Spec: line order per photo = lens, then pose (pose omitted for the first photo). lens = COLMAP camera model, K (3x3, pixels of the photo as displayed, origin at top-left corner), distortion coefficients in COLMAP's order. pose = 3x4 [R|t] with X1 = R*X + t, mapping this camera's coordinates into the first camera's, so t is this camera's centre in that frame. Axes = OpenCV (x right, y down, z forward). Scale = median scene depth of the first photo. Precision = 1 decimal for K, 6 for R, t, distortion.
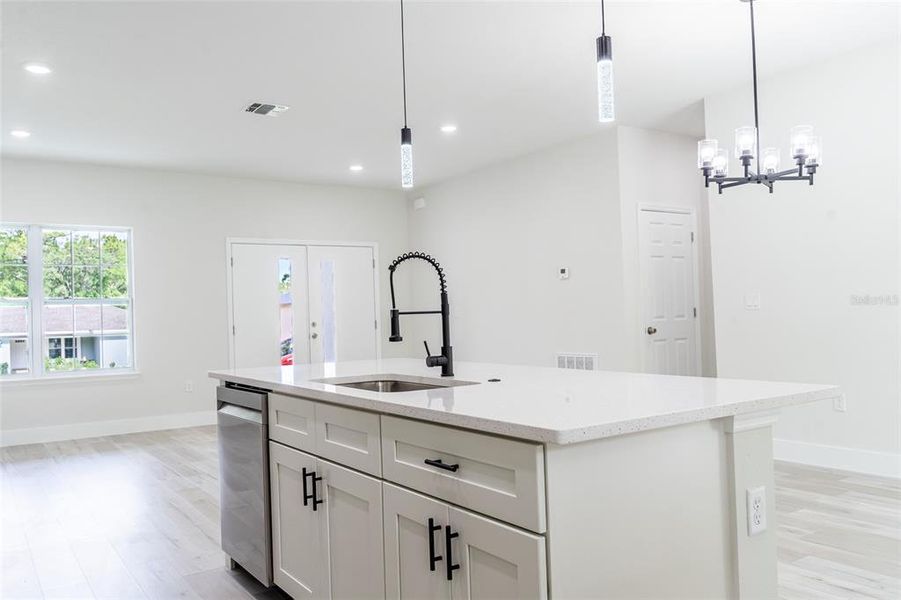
lens RADIAL K [[718.5, 0, 449.8], [0, 718.5, 297.1], [0, 0, 1]] dist [-0.006299, 0.004356]
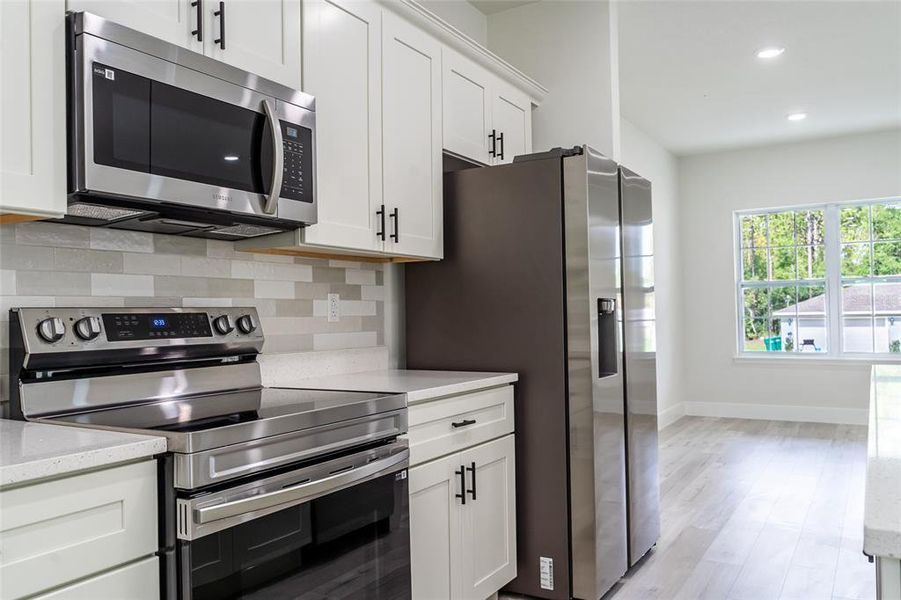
lens RADIAL K [[718.5, 0, 447.2], [0, 718.5, 300.7], [0, 0, 1]] dist [-0.006299, 0.004356]
pose [[0.420135, 0.003344, -0.907455, 0.117285], [0.029355, 0.999420, 0.017273, 0.000547], [0.906987, -0.033895, 0.419793, 0.114519]]
